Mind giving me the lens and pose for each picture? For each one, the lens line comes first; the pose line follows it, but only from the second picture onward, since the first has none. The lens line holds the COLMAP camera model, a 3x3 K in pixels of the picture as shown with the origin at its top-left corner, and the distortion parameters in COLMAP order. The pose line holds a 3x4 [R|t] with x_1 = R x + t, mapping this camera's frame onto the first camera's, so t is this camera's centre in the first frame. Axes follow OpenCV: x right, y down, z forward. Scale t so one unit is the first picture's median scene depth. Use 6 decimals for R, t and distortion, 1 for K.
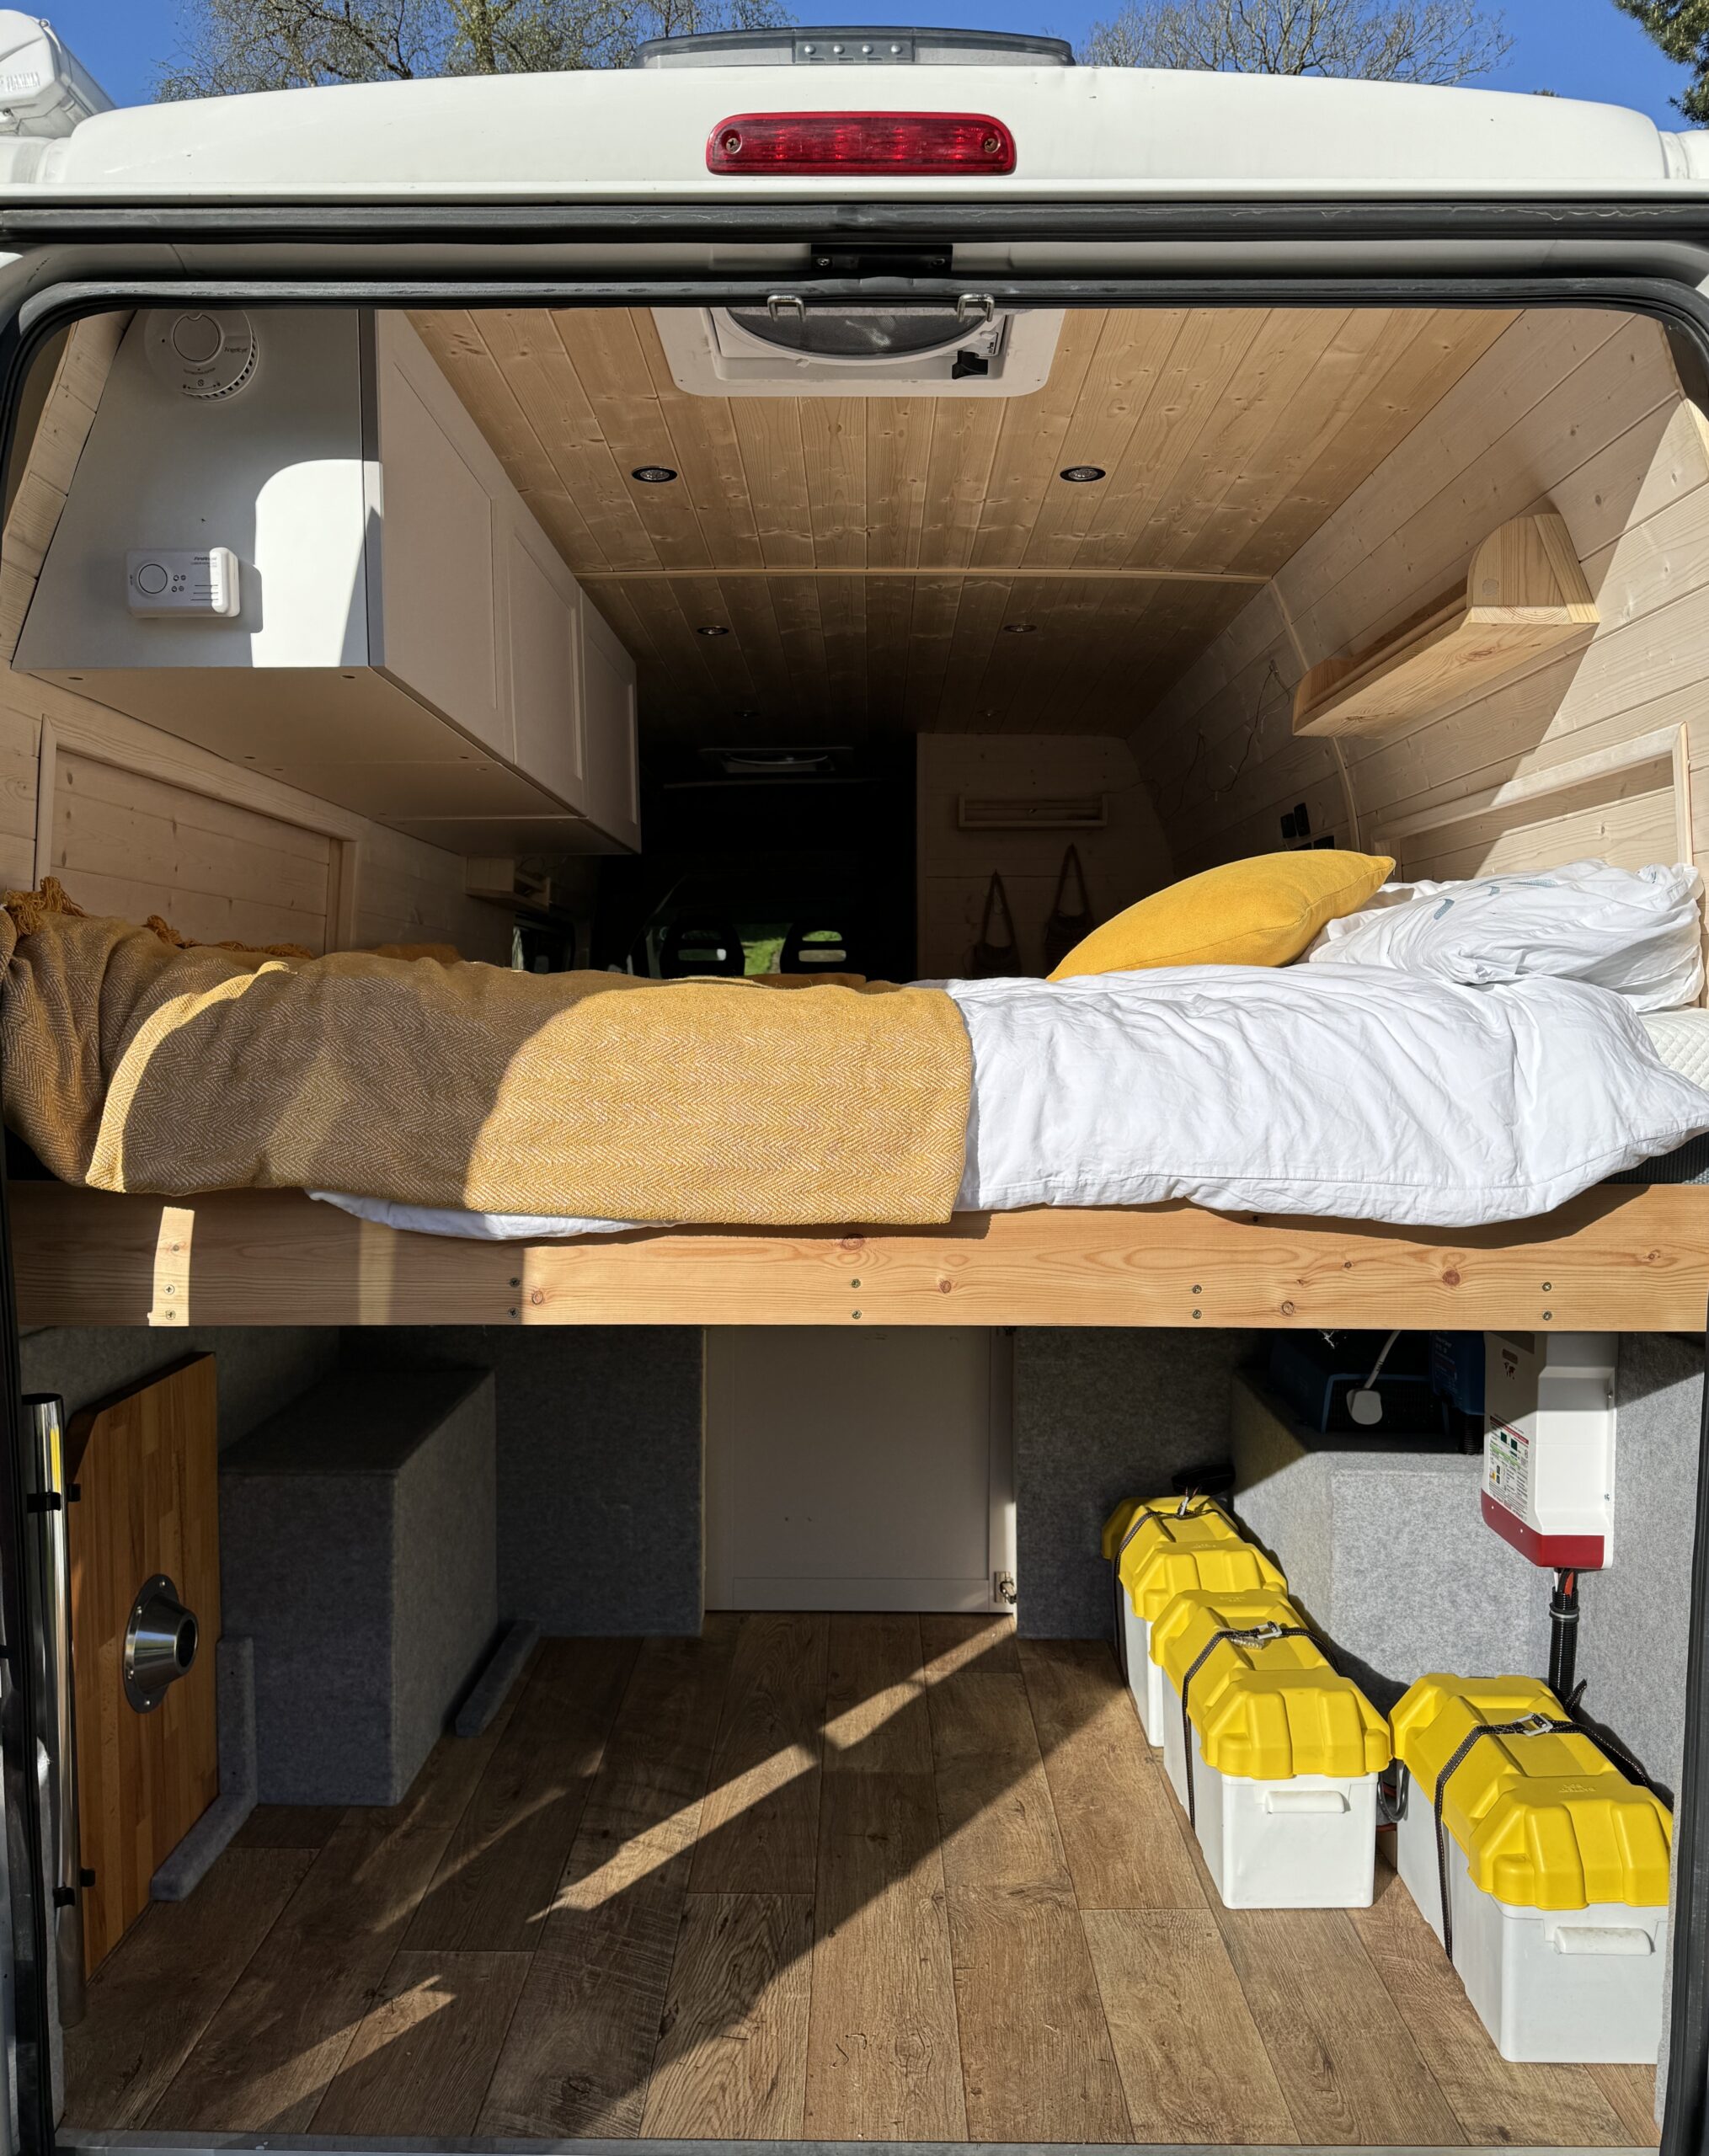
lens RADIAL K [[1656.6, 0, 859.3], [0, 1656.6, 1155.6], [0, 0, 1]] dist [0.084570, -0.116248]
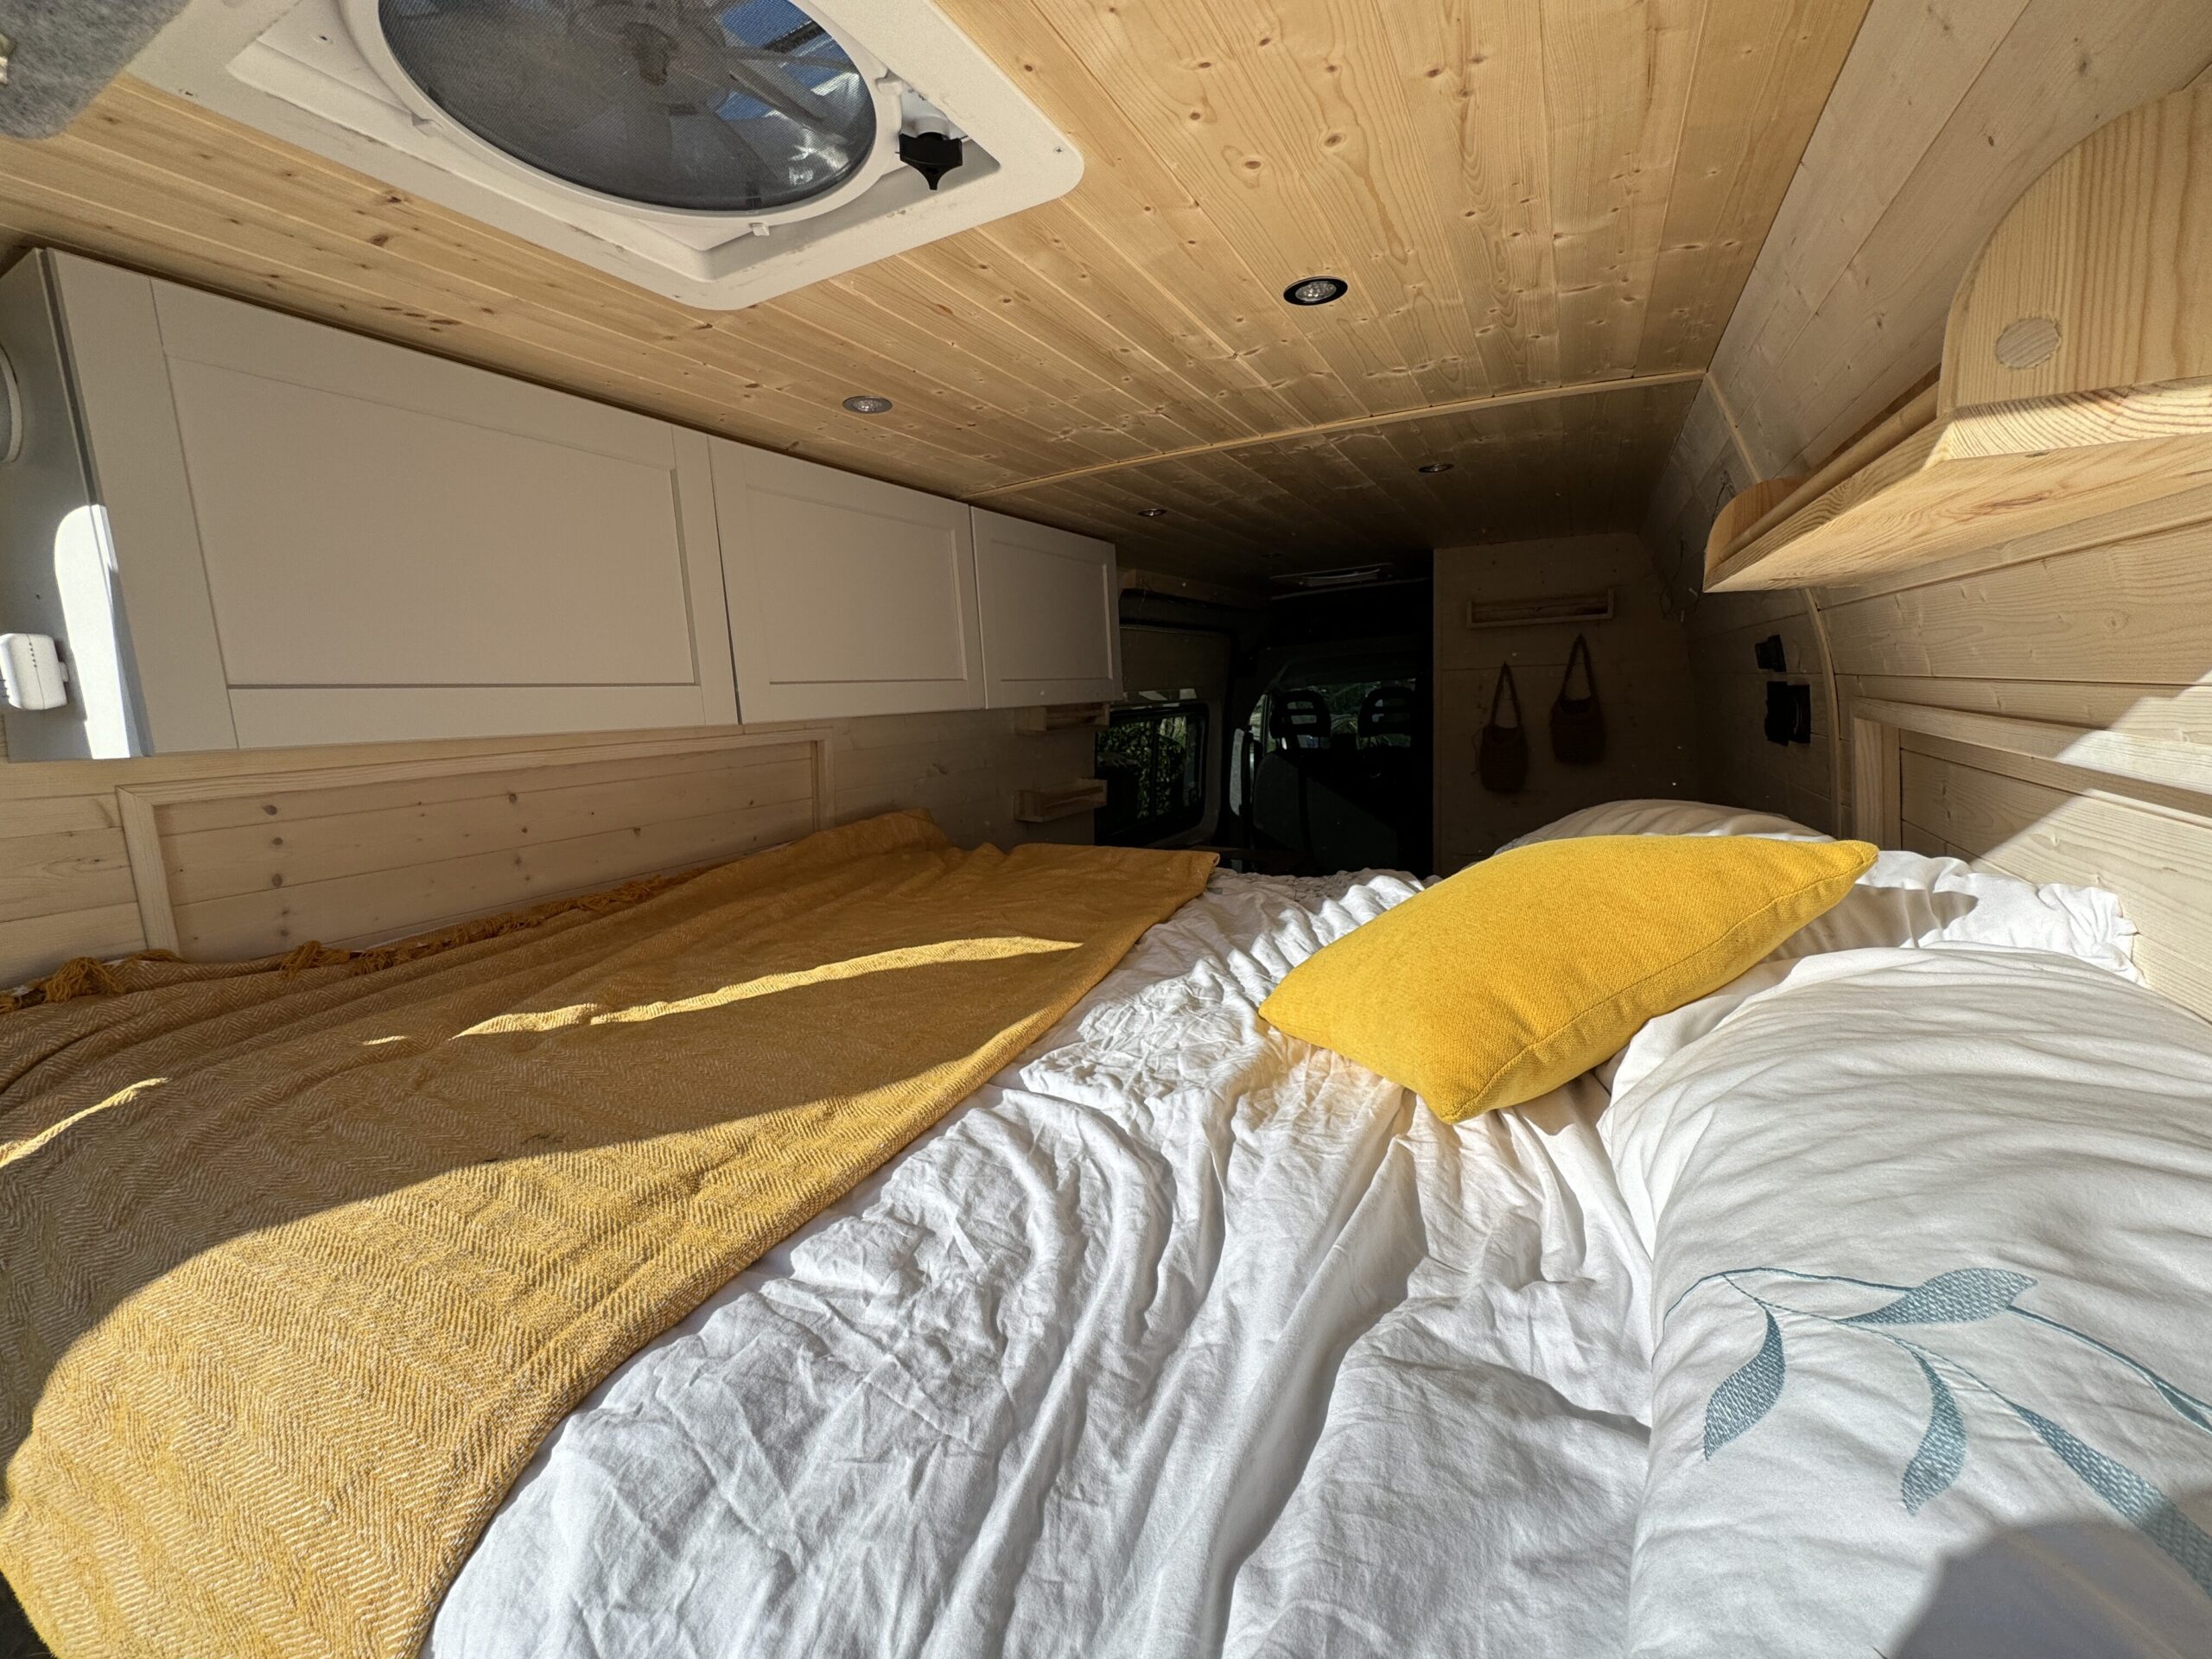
lens RADIAL K [[882.5, 0, 1107.7], [0, 882.5, 835.1], [0, 0, 1]] dist [-0.002787, 0.000100]
pose [[0.885099, 0.034086, -0.464152, 0.275211], [0.008970, 0.995880, 0.090239, -0.238719], [0.465316, -0.084034, 0.881147, 0.693959]]
